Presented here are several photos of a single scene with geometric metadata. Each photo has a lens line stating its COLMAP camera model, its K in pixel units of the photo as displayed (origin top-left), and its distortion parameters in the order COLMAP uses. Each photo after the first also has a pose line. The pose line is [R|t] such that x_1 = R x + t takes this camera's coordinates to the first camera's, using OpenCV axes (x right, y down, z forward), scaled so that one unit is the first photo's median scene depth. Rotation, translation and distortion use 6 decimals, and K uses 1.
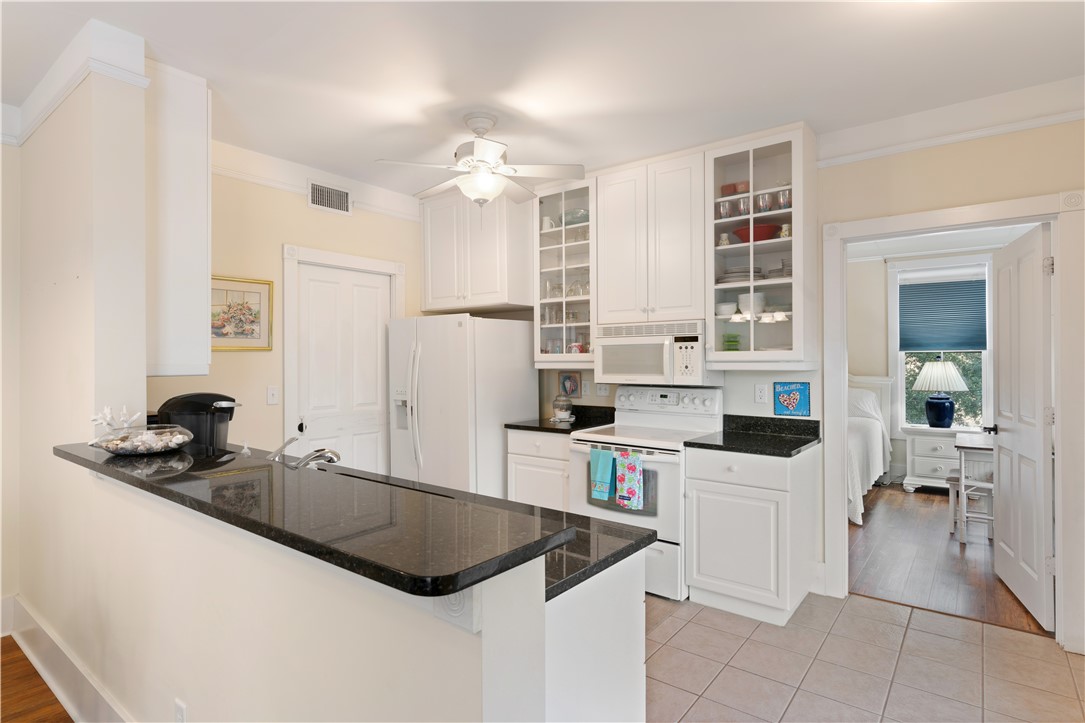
lens RADIAL K [[567.2, 0, 544.3], [0, 567.2, 355.5], [0, 0, 1]] dist [0.004169, 0.000104]
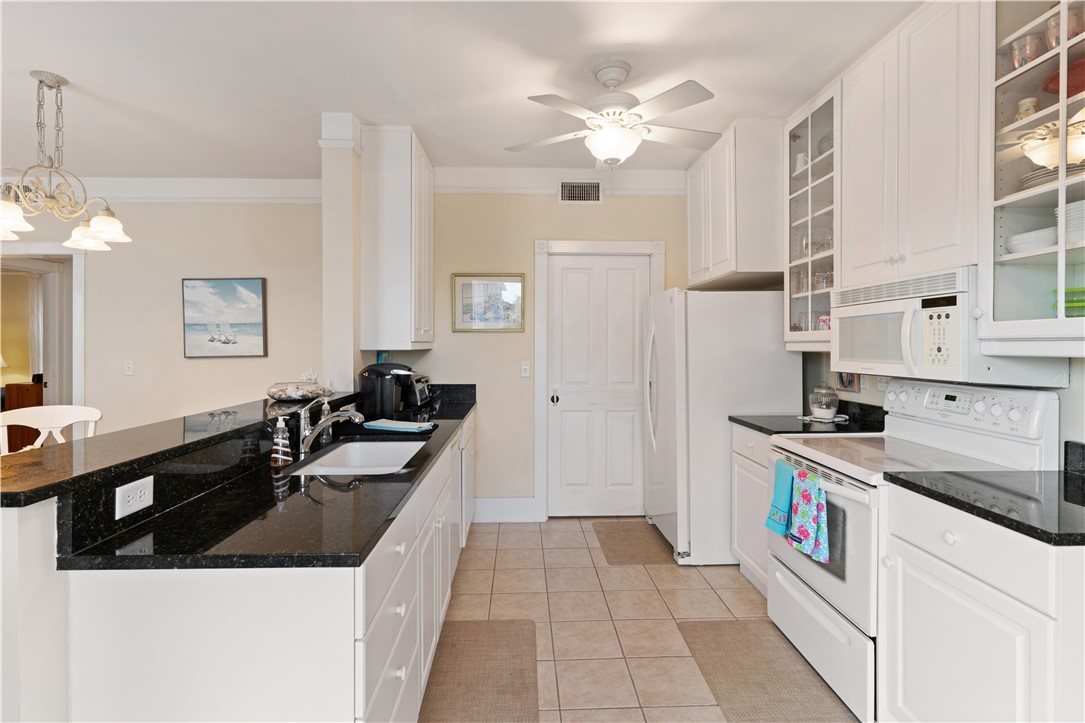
lens RADIAL K [[527.3, 0, 541.6], [0, 527.3, 344.6], [0, 0, 1]] dist [-0.003431, -0.000830]
pose [[0.640878, 0.004142, -0.767632, 0.366316], [0.002876, 0.999965, 0.007798, 0.008915], [0.767638, -0.007205, 0.640843, 0.300524]]
